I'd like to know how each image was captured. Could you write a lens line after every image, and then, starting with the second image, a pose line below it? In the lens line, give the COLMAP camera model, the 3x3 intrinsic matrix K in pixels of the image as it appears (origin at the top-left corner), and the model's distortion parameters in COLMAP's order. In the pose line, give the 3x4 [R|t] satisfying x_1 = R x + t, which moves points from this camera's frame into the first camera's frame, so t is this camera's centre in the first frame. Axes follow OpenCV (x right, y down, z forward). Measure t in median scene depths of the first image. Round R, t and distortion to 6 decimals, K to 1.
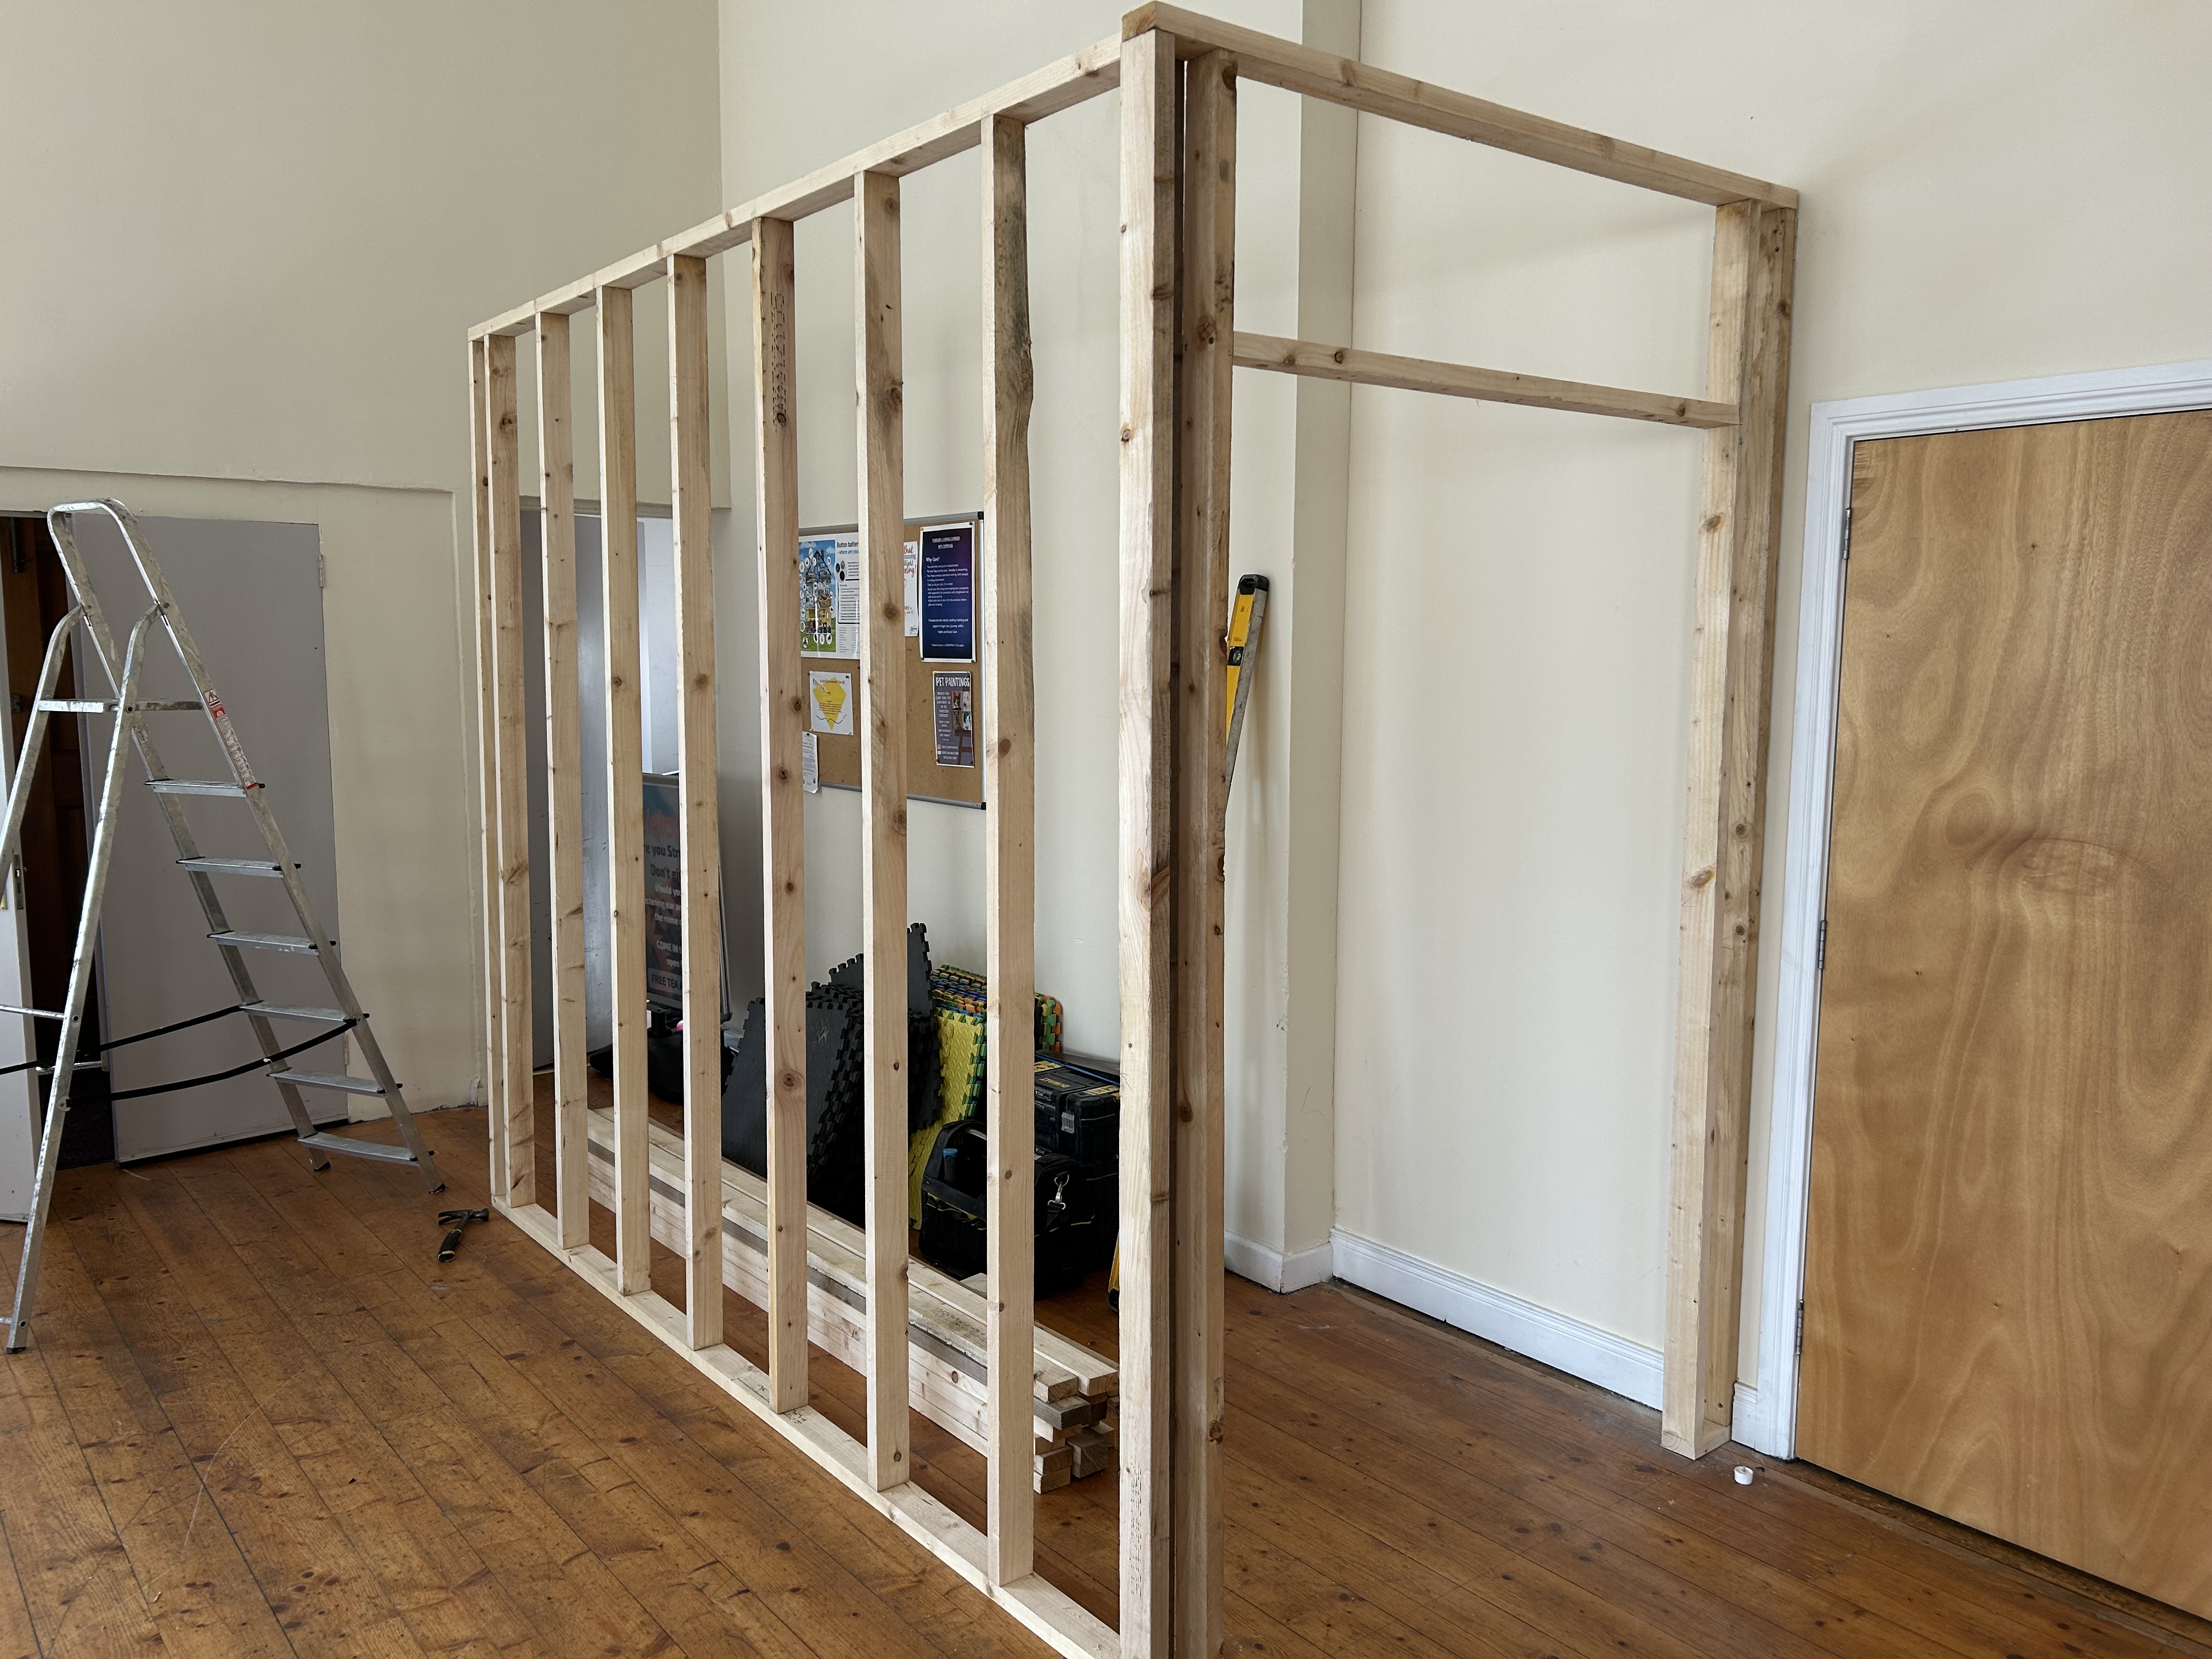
lens RADIAL K [[1653.9, 0, 1092.1], [0, 1653.9, 844.3], [0, 0, 1]] dist [0.059092, -0.060424]
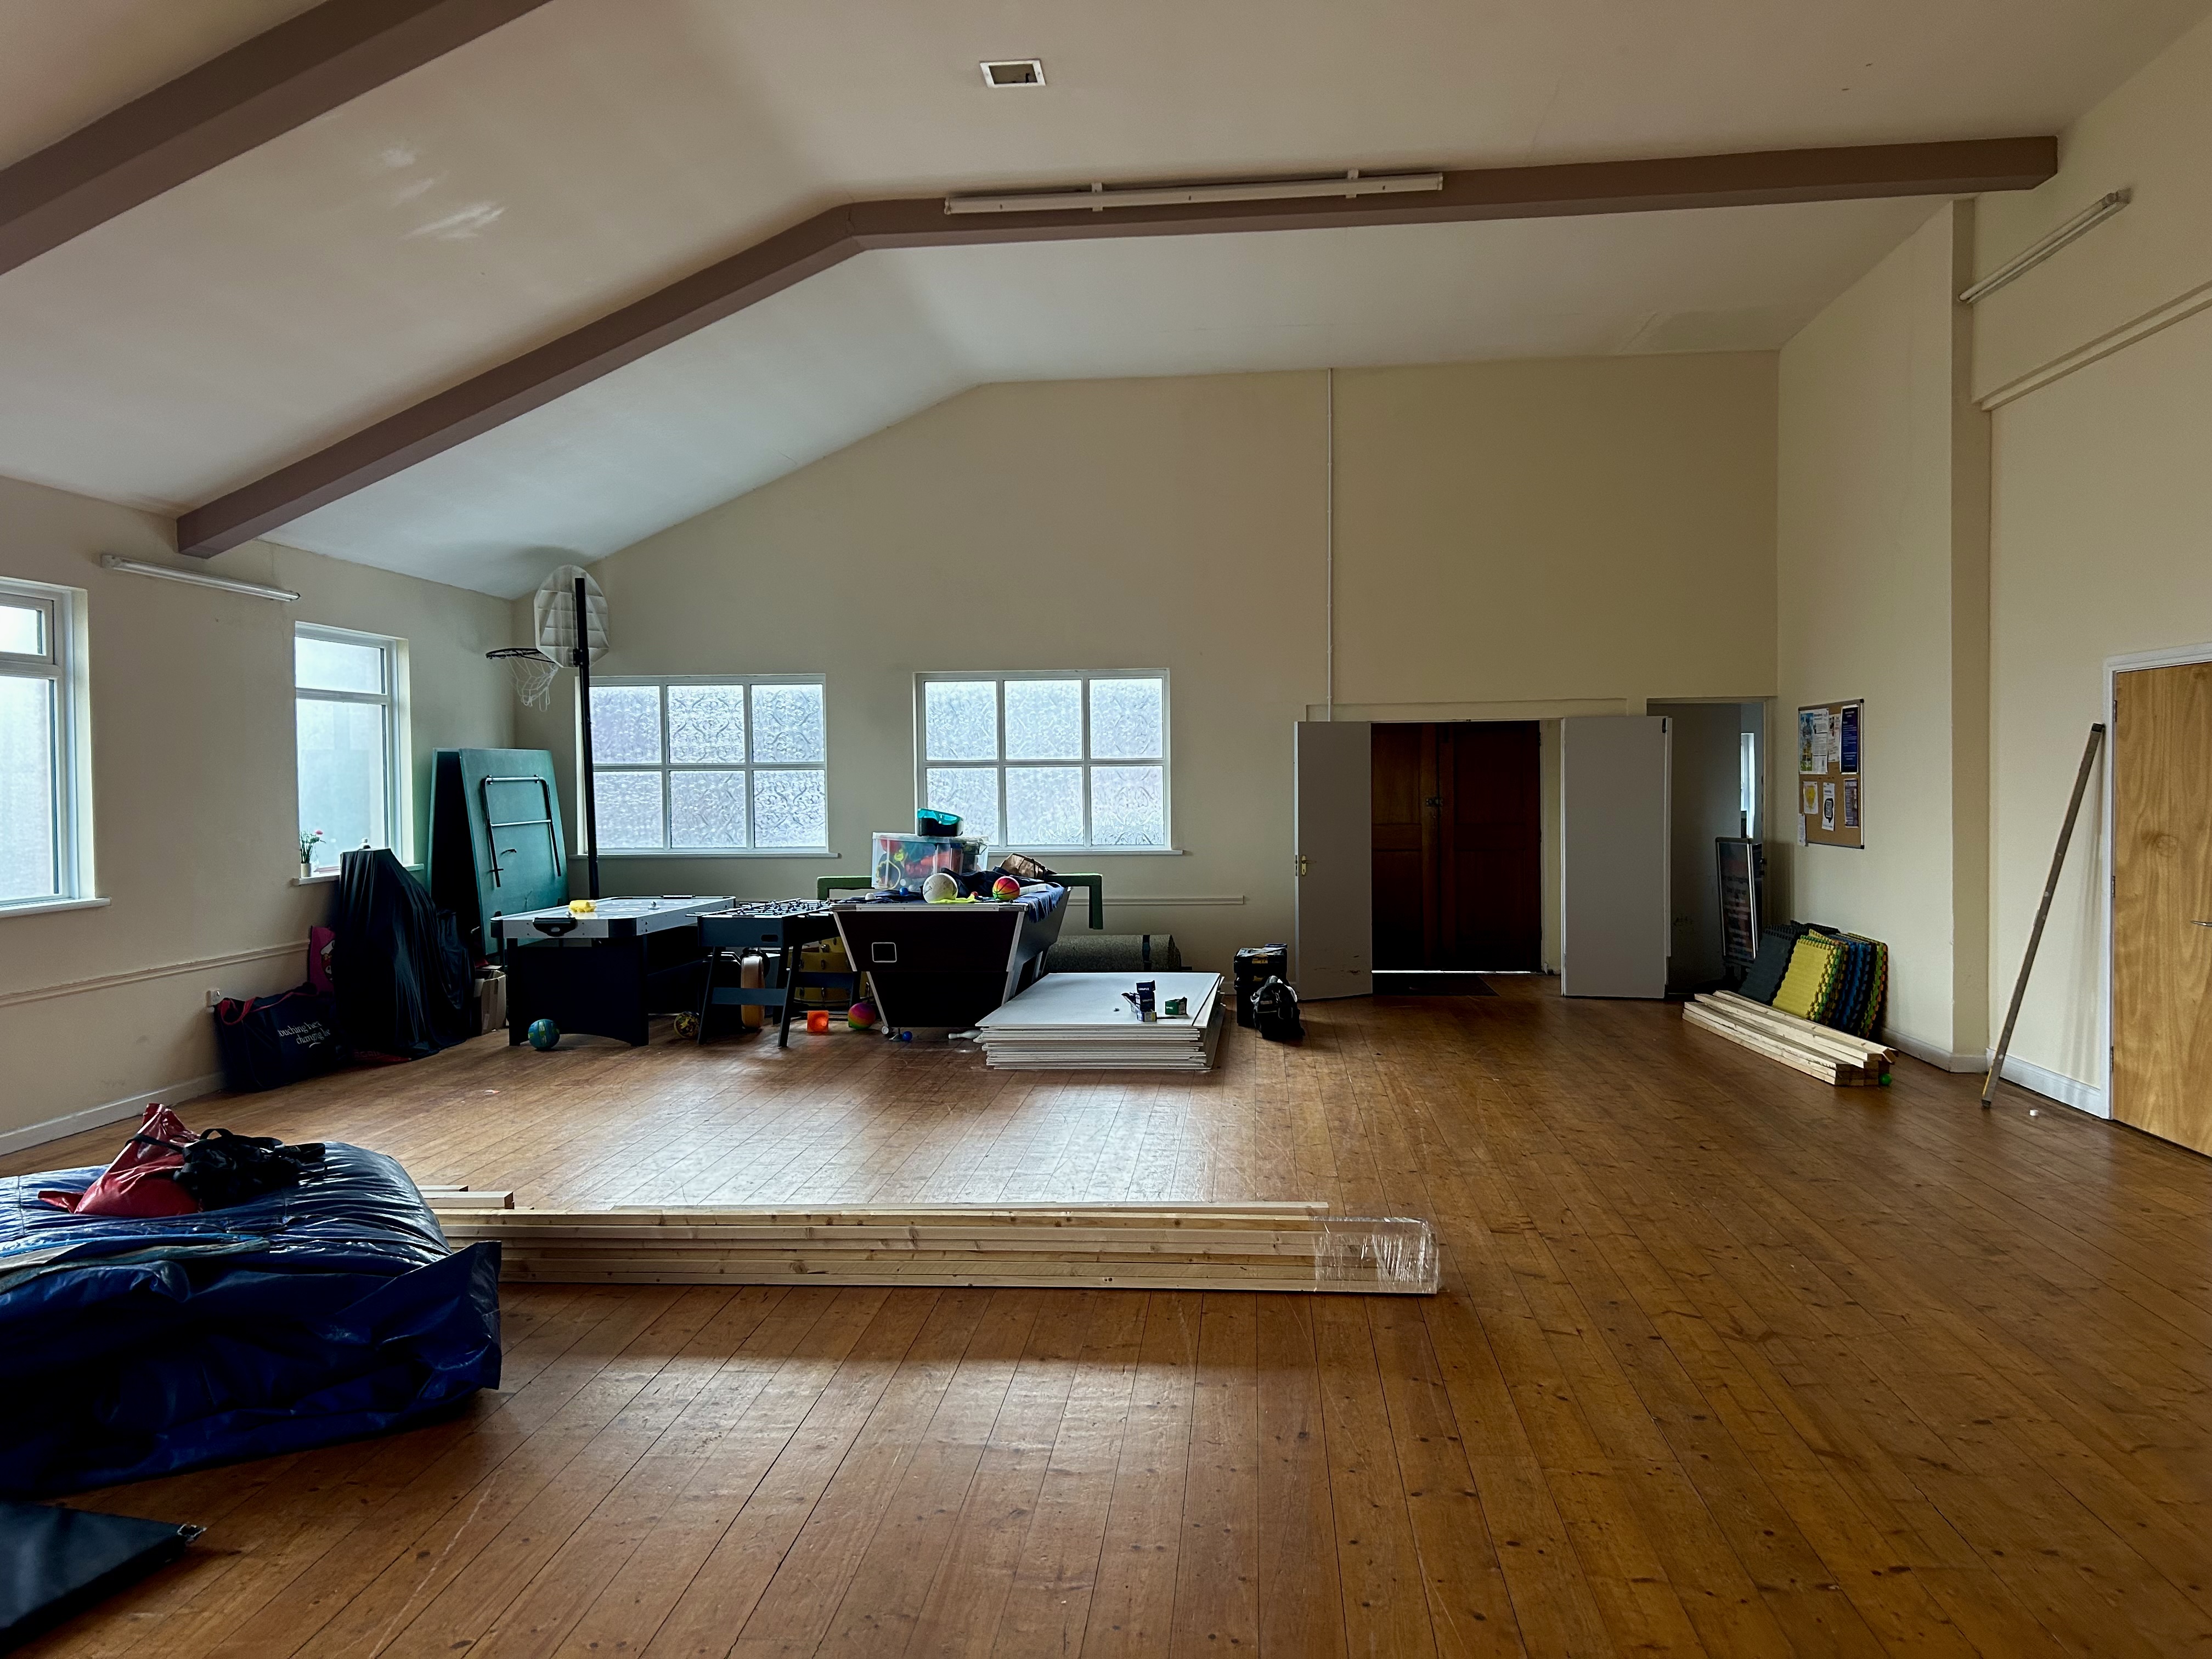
lens RADIAL K [[1653.9, 0, 1089.9], [0, 1653.9, 824.8], [0, 0, 1]] dist [0.059092, -0.060424]
pose [[0.713721, 0.007381, -0.700391, 1.056547], [-0.073283, 0.995243, -0.064189, 0.229054], [0.696586, 0.097140, 0.710867, -1.654931]]
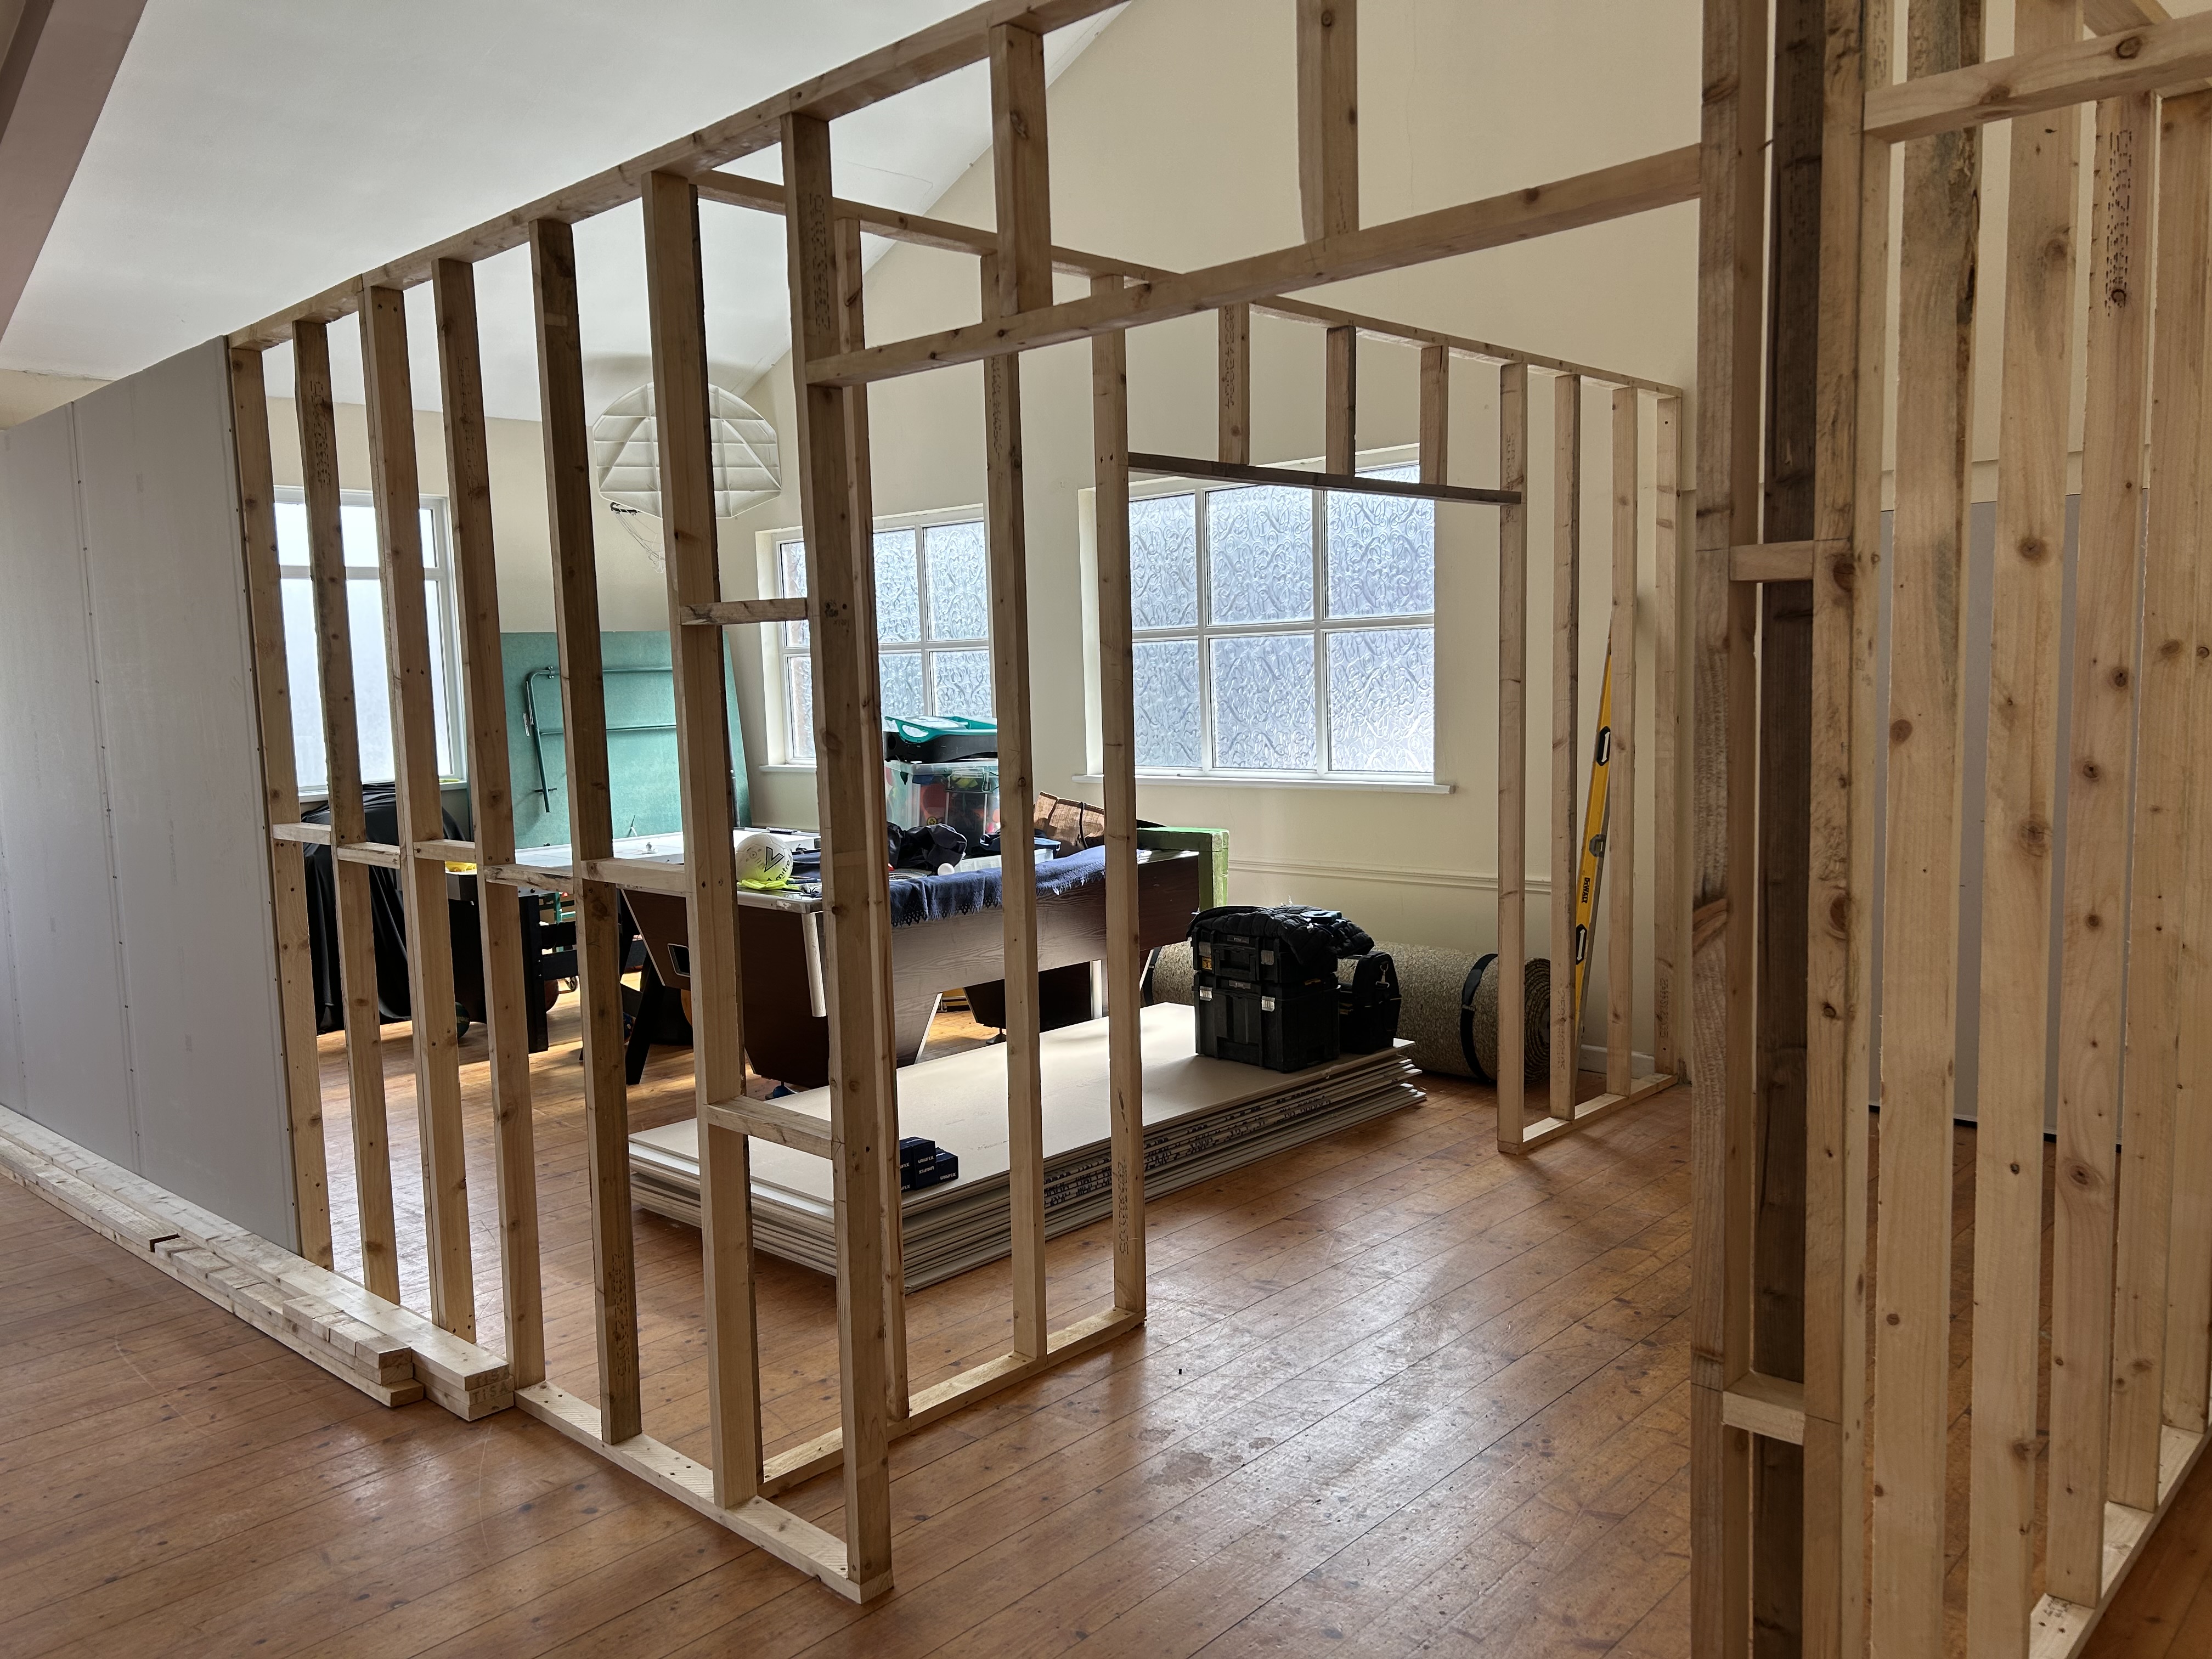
lens RADIAL K [[1653.9, 0, 1087.7], [0, 1653.9, 836.6], [0, 0, 1]] dist [0.059092, -0.060424]
pose [[0.138526, 0.092754, -0.986006, 0.519831], [-0.091150, 0.992573, 0.080565, -0.032752], [0.986155, 0.078714, 0.145952, 0.452390]]
